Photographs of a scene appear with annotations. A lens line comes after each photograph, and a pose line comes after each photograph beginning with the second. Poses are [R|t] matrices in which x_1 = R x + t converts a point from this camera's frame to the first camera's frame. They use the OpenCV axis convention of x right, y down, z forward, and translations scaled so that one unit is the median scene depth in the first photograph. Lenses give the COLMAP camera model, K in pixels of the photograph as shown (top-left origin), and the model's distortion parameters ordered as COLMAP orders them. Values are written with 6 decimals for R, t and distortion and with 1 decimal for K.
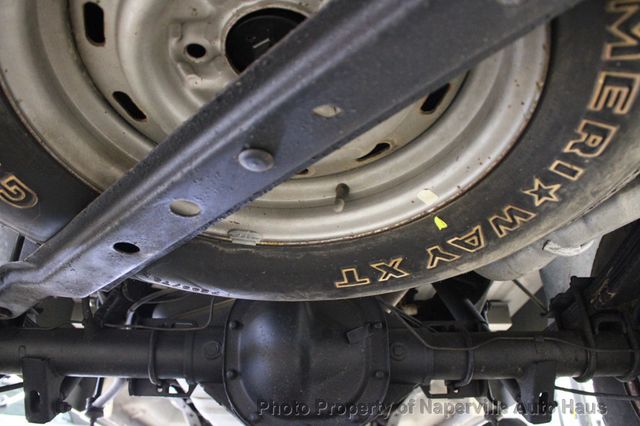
lens RADIAL K [[539.0, 0, 320.0], [0, 539.0, 213.0], [0, 0, 1]] dist [-0.157332, 0.128395]
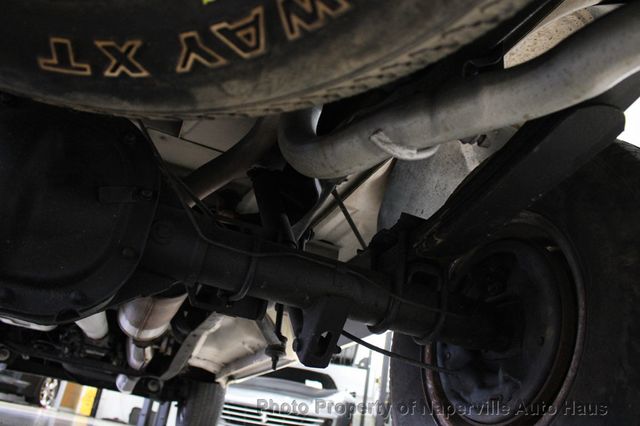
lens RADIAL K [[539.0, 0, 320.0], [0, 539.0, 213.0], [0, 0, 1]] dist [-0.157332, 0.128395]
pose [[0.929563, 0.276072, 0.244327, 0.239842], [-0.302359, 0.950094, 0.076811, 0.156184], [-0.210929, -0.145276, 0.966646, 0.313209]]
